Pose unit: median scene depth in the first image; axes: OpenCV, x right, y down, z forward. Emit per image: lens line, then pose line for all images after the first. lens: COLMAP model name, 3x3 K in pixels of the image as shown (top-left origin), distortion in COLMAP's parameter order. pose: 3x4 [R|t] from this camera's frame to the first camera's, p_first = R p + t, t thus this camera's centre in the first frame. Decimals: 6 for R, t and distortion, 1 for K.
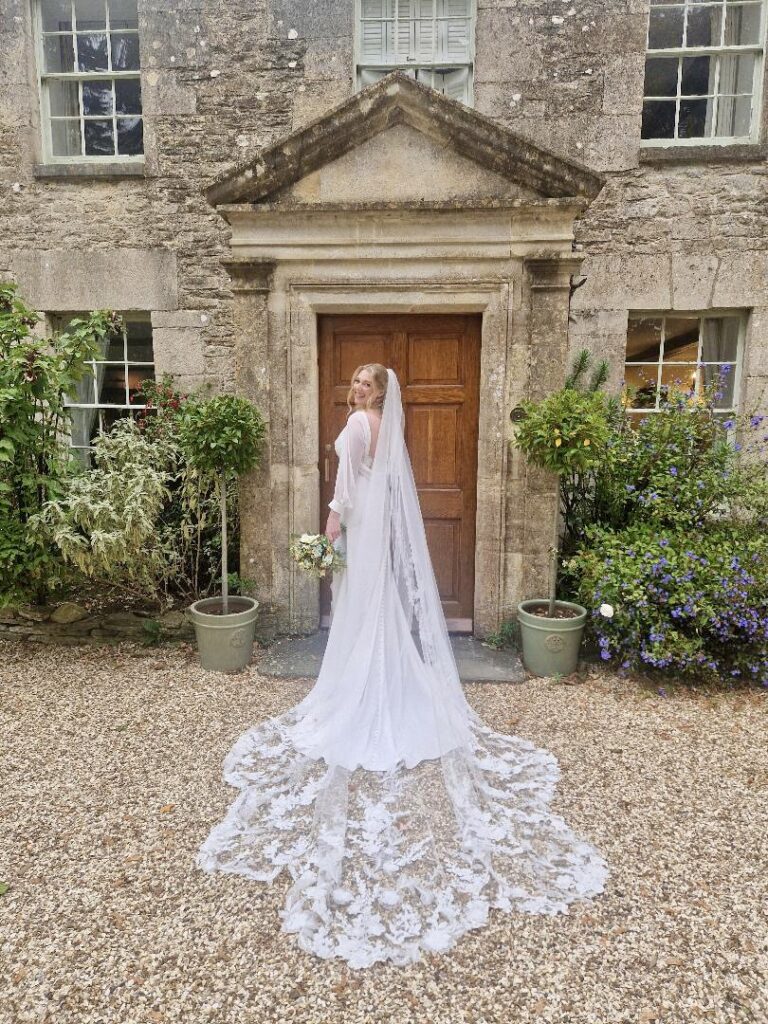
lens RADIAL K [[692.1, 0, 384.0], [0, 692.1, 512.0], [0, 0, 1]] dist [0.108595, -0.001816]
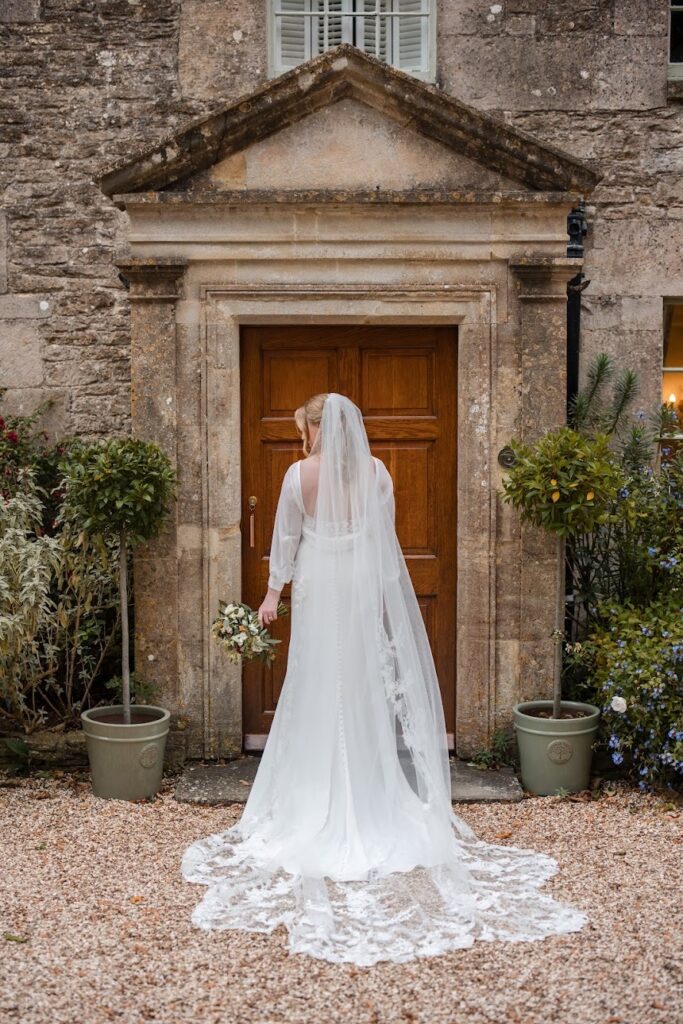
lens RADIAL K [[1396.3, 0, 341.5], [0, 1396.3, 512.0], [0, 0, 1]] dist [-0.047010, 0.568944]
pose [[0.998554, -0.012596, 0.052265, -0.070669], [0.015815, 0.997974, -0.061623, 0.011700], [-0.051383, 0.062361, 0.996730, -0.512949]]
